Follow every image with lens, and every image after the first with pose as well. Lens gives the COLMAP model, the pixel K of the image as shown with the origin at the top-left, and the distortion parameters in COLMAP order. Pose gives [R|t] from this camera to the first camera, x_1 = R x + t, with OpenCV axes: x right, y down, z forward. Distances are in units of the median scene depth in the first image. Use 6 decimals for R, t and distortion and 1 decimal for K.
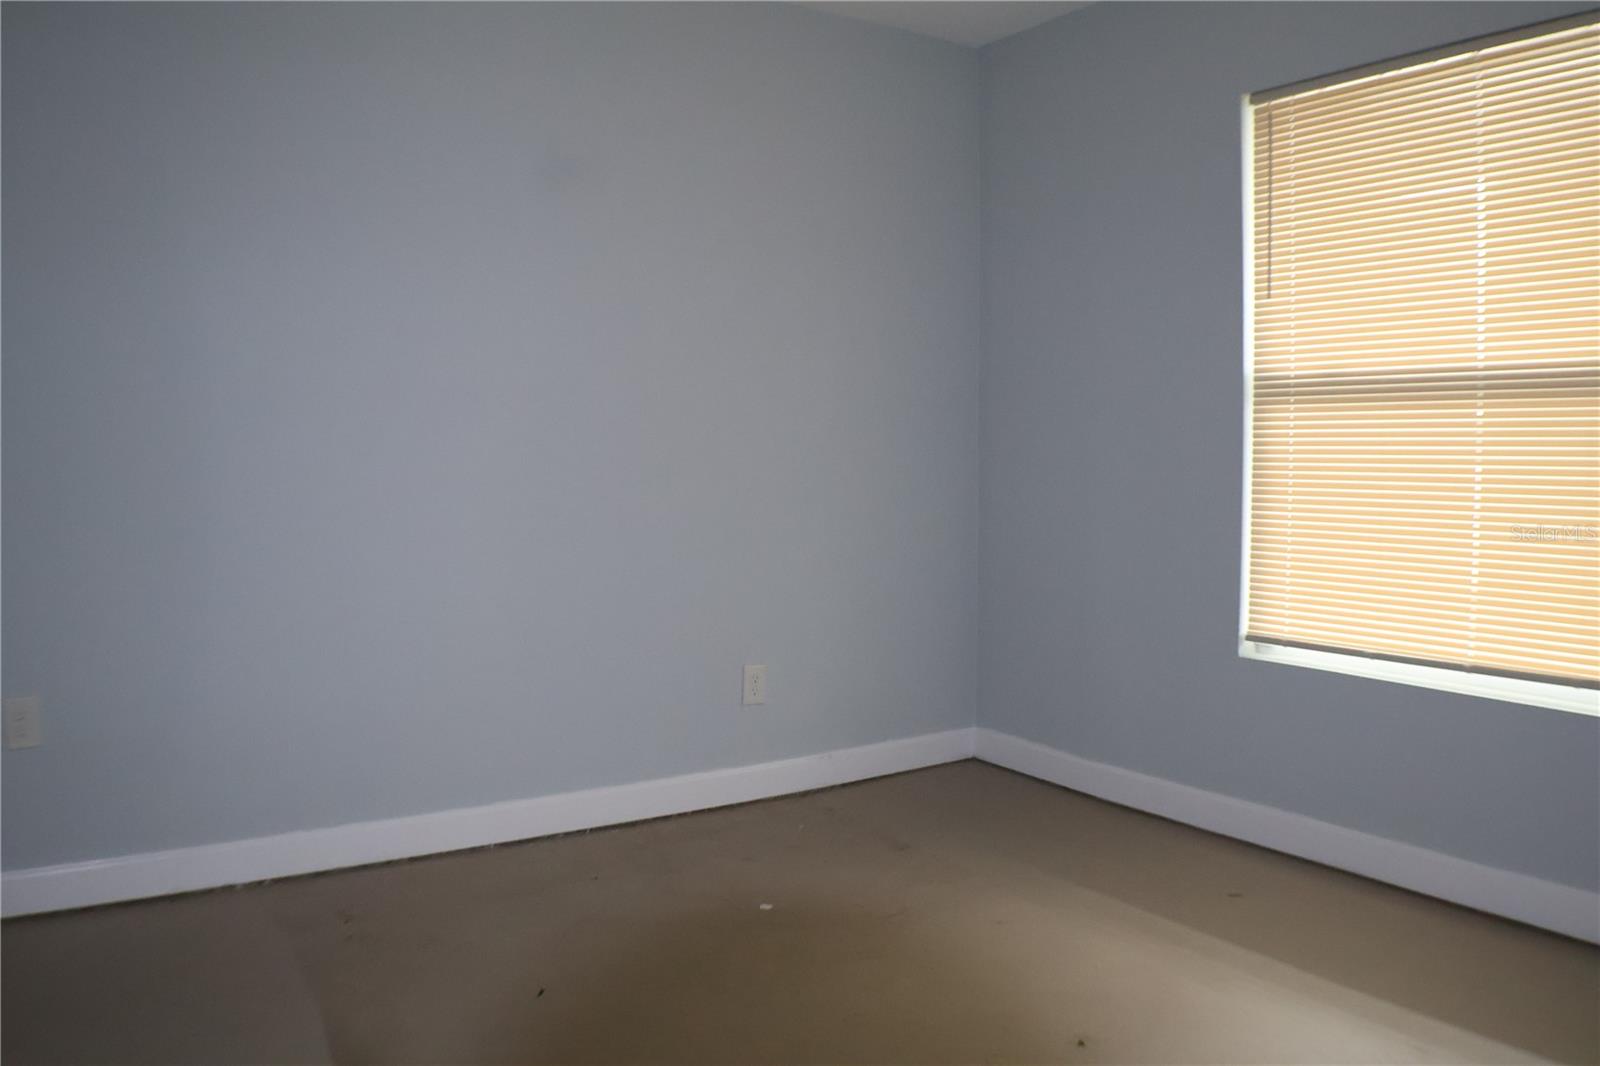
lens RADIAL K [[1243.3, 0, 791.8], [0, 1243.3, 537.4], [0, 0, 1]] dist [-0.149048, 0.039822]
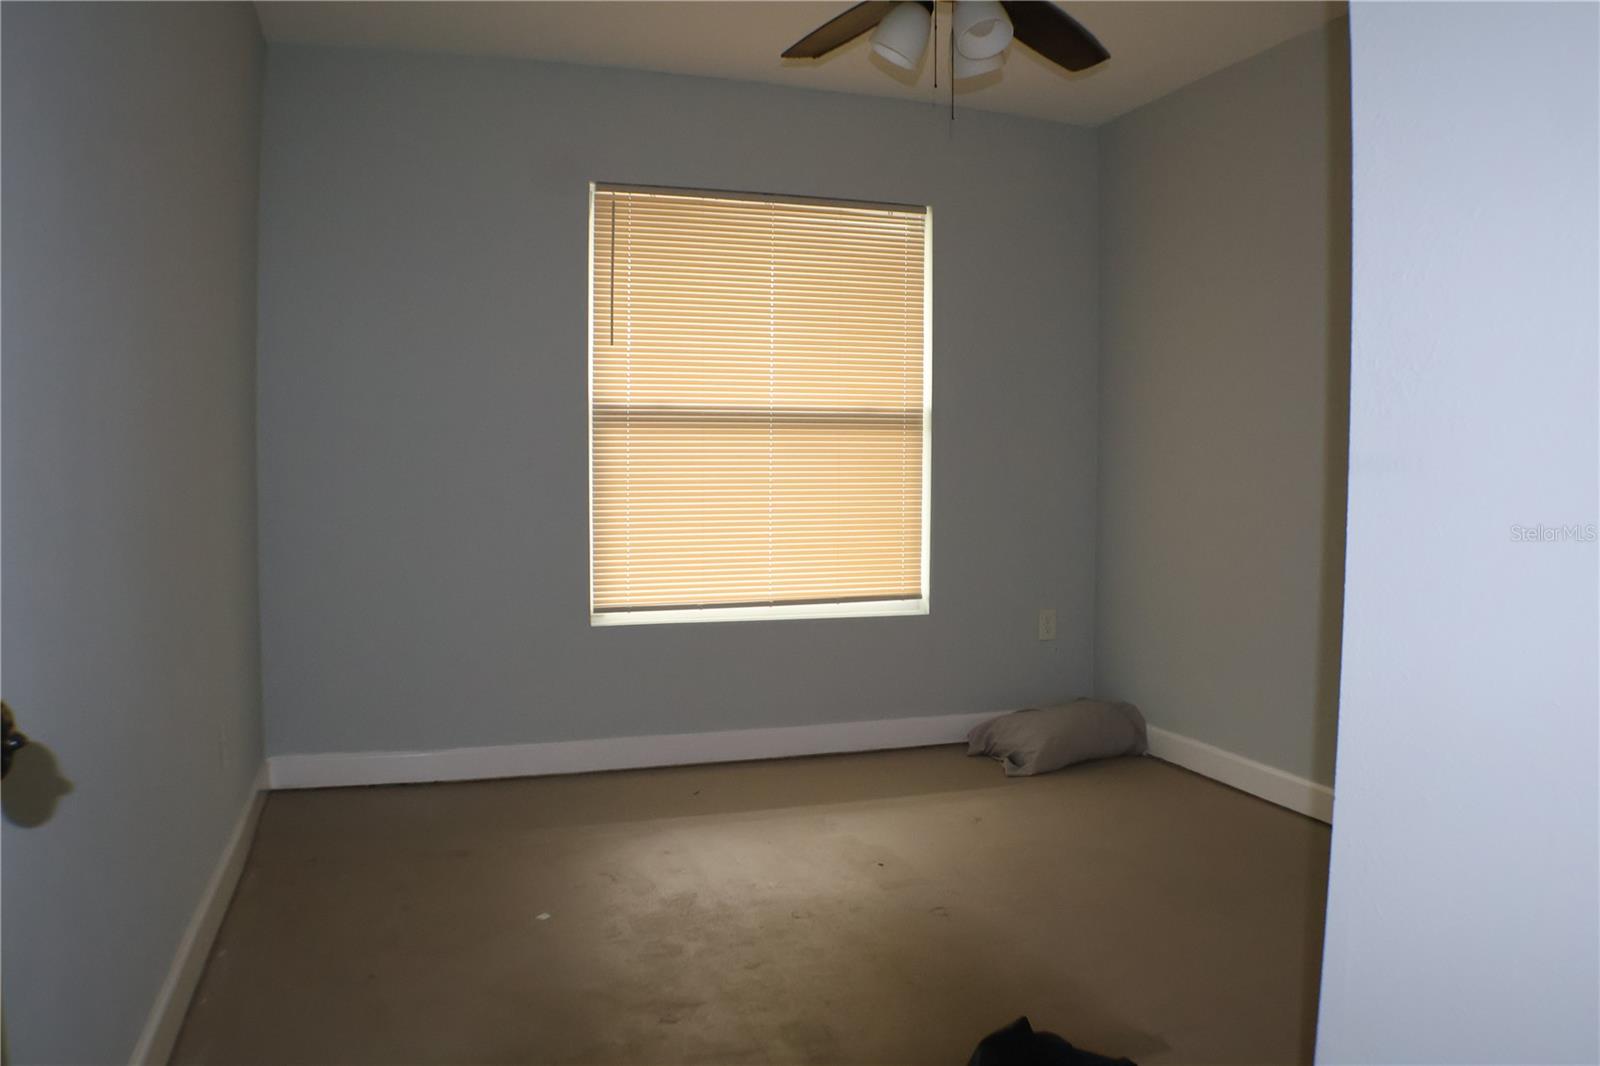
lens RADIAL K [[1243.3, 0, 791.8], [0, 1243.3, 537.4], [0, 0, 1]] dist [-0.149048, 0.039822]
pose [[0.240782, -0.064245, 0.968451, -0.852195], [0.063120, 0.996731, 0.050428, -0.047485], [-0.968525, 0.048987, 0.244050, 0.502918]]
